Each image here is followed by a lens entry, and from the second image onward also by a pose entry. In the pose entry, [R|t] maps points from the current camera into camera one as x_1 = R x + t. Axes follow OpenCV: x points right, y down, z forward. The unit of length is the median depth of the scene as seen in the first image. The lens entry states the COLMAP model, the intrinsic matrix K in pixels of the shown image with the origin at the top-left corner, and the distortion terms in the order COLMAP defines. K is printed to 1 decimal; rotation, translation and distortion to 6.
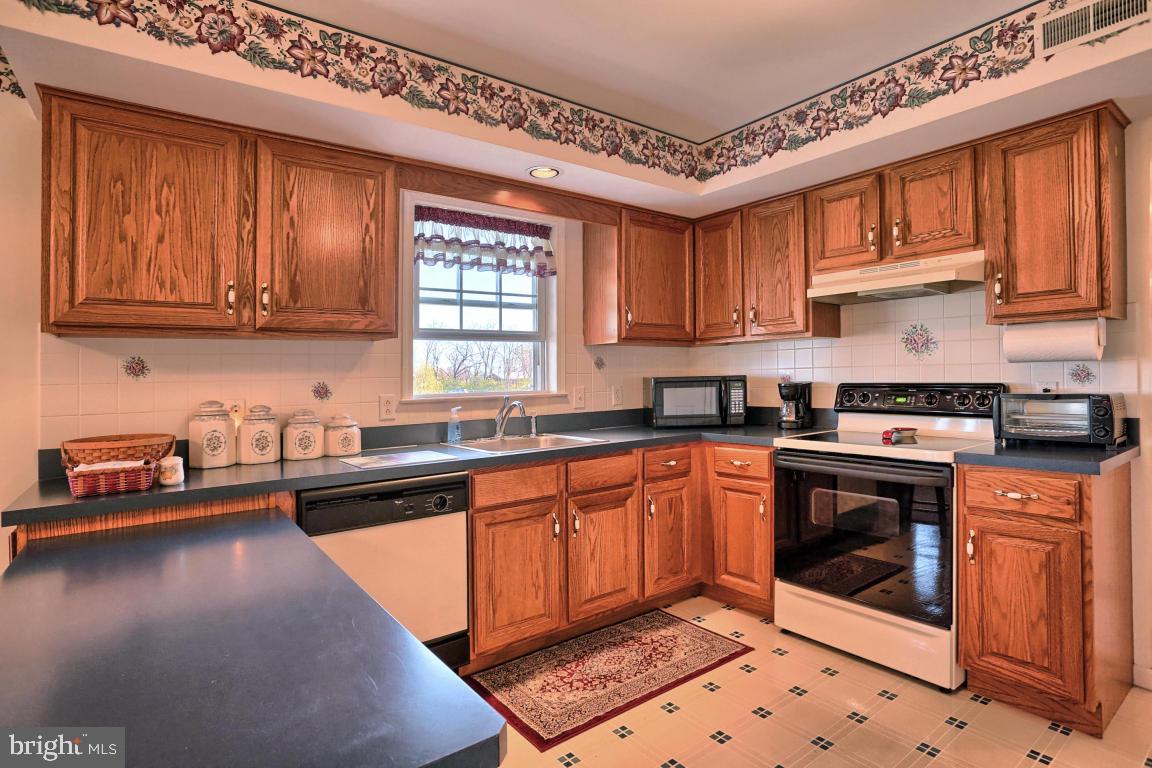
lens RADIAL K [[582.4, 0, 566.4], [0, 582.4, 380.3], [0, 0, 1]] dist [-0.071844, 0.027771]
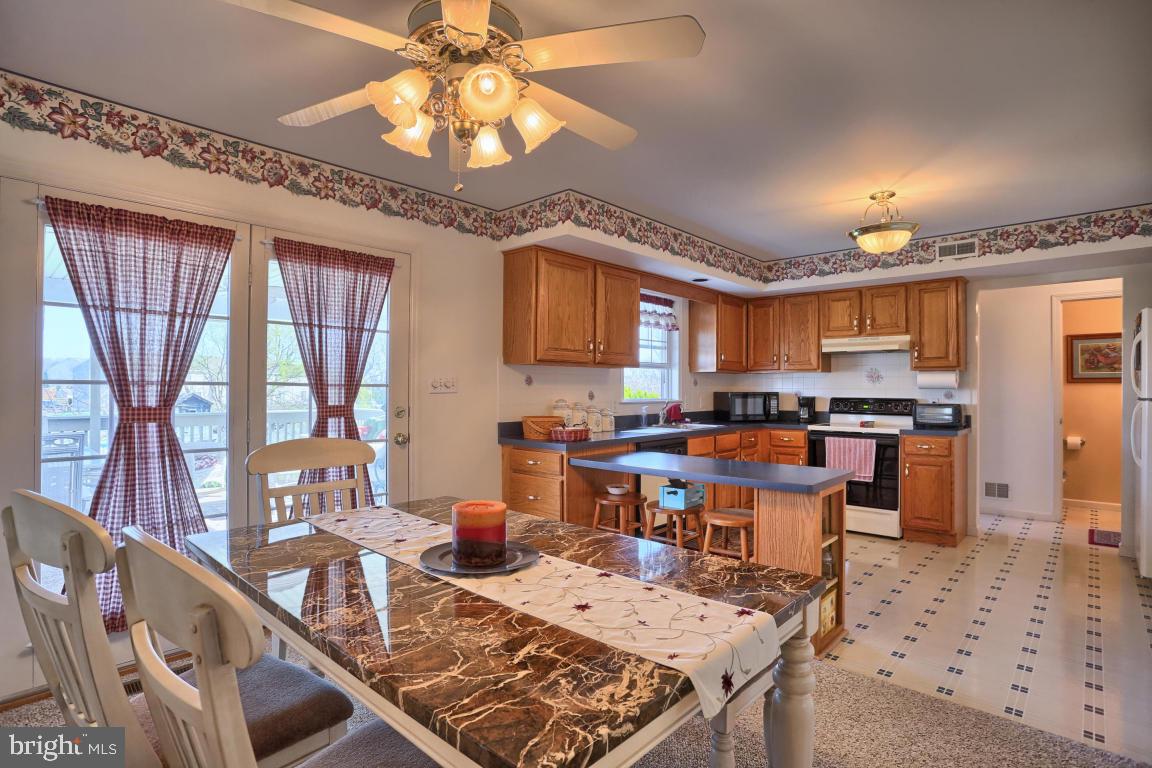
lens RADIAL K [[593.3, 0, 576.0], [0, 593.3, 384.0], [0, 0, 1]] dist [-0.078844, 0.029315]
pose [[0.980049, 0.025858, 0.197069, -0.793477], [-0.022654, 0.999572, -0.018496, 0.016840], [-0.197463, 0.013663, 0.980215, -0.768157]]
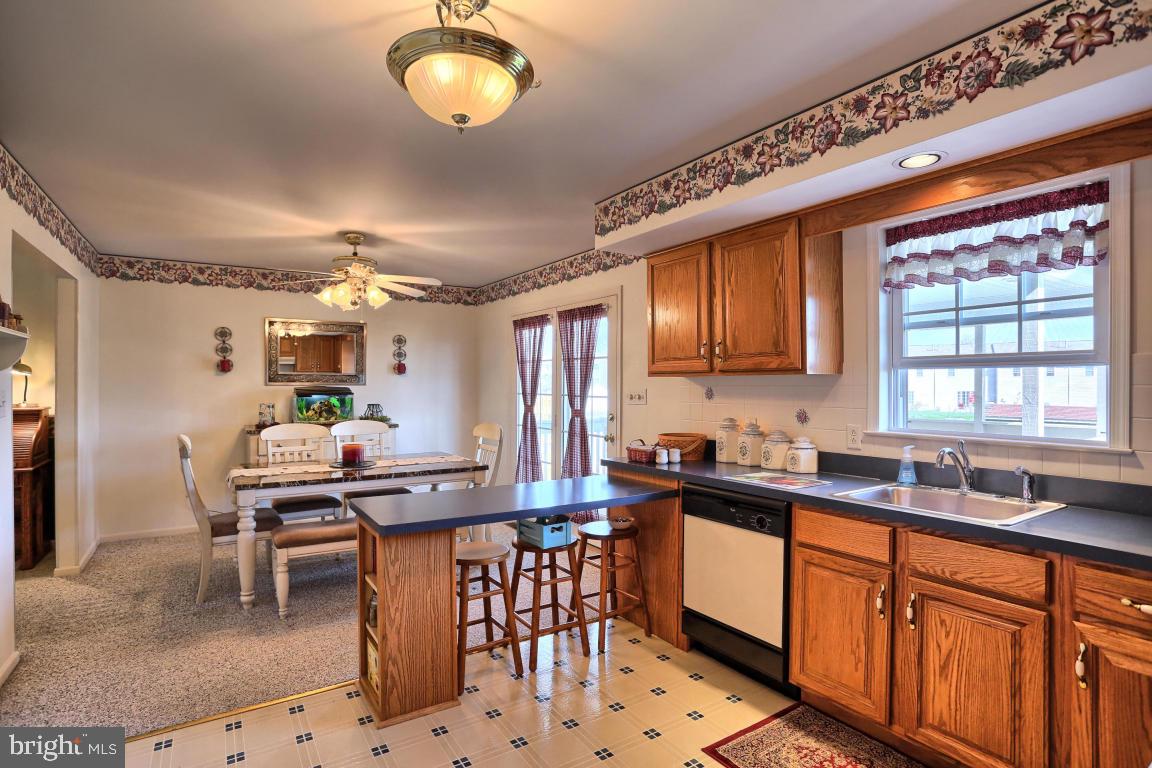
lens RADIAL K [[593.3, 0, 576.0], [0, 593.3, 384.0], [0, 0, 1]] dist [-0.078844, 0.029315]
pose [[-0.081291, 0.019779, -0.996494, 0.785690], [-0.008943, 0.999748, 0.020574, -0.066240], [0.996650, 0.010584, -0.081094, 0.596902]]
